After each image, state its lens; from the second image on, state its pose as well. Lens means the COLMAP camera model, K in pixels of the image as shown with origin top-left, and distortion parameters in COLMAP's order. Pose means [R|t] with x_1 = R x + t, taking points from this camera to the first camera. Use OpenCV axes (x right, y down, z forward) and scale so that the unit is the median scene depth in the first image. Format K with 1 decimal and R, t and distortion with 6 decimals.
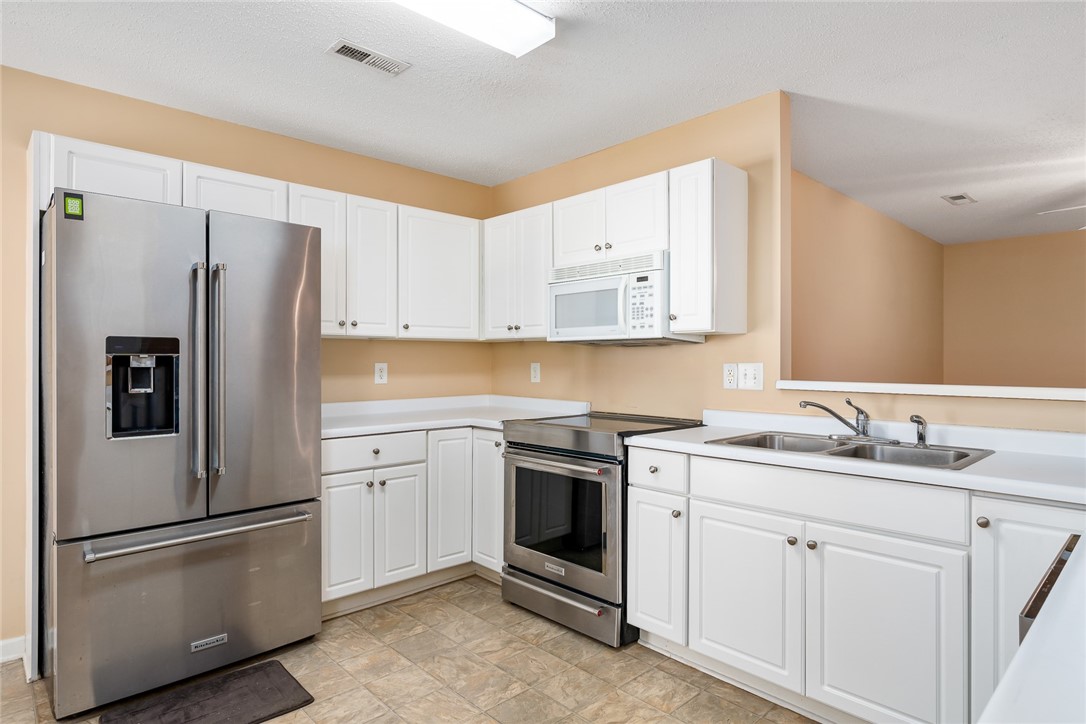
lens RADIAL K [[605.8, 0, 544.6], [0, 605.8, 362.6], [0, 0, 1]] dist [0.001782, 0.001520]
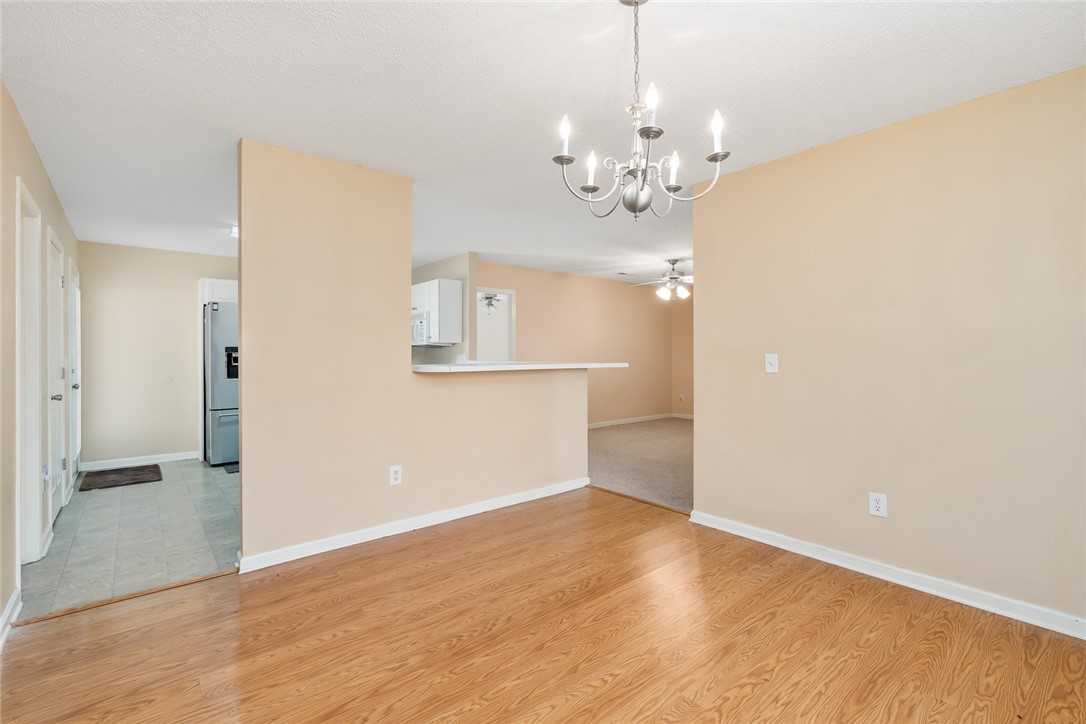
lens RADIAL K [[498.8, 0, 559.8], [0, 498.8, 354.1], [0, 0, 1]] dist [-0.003599, 0.002829]
pose [[0.998646, -0.005575, -0.051716, 0.992943], [0.005423, 0.999981, -0.003069, 0.010632], [0.051732, 0.002784, 0.998657, -1.293088]]
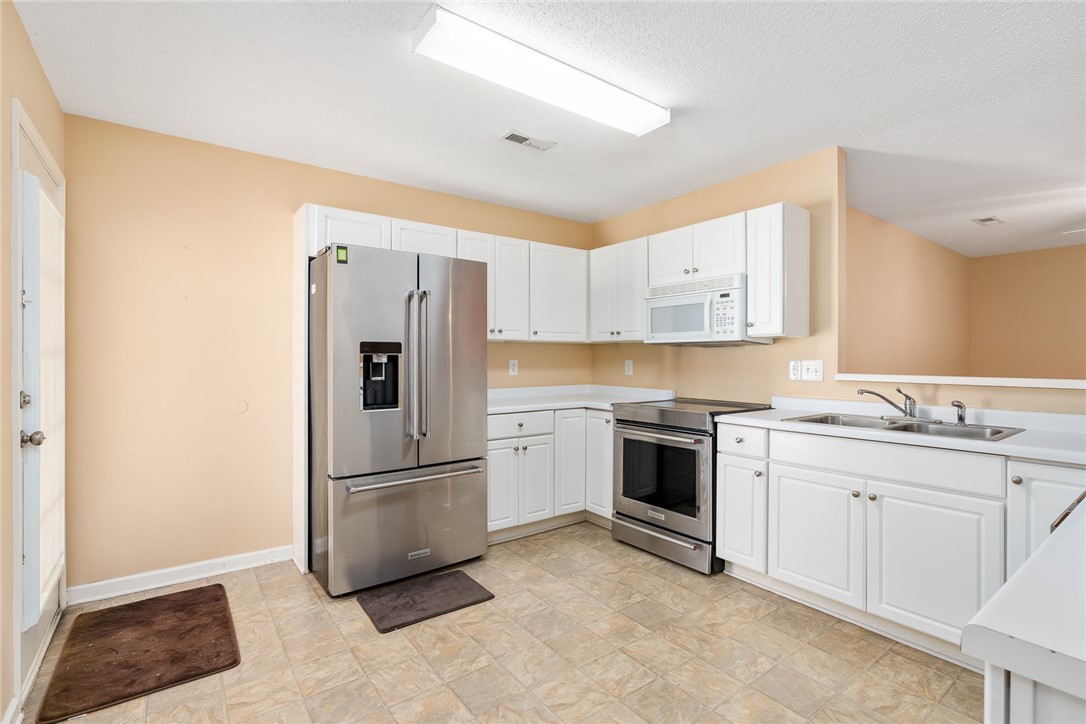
lens RADIAL K [[498.8, 0, 545.1], [0, 498.8, 360.0], [0, 0, 1]] dist [-0.003599, 0.002829]
pose [[0.992707, 0.000304, -0.120550, -0.109370], [-0.000207, 1.000000, 0.000823, 0.000329], [0.120550, -0.000792, 0.992707, -0.131782]]
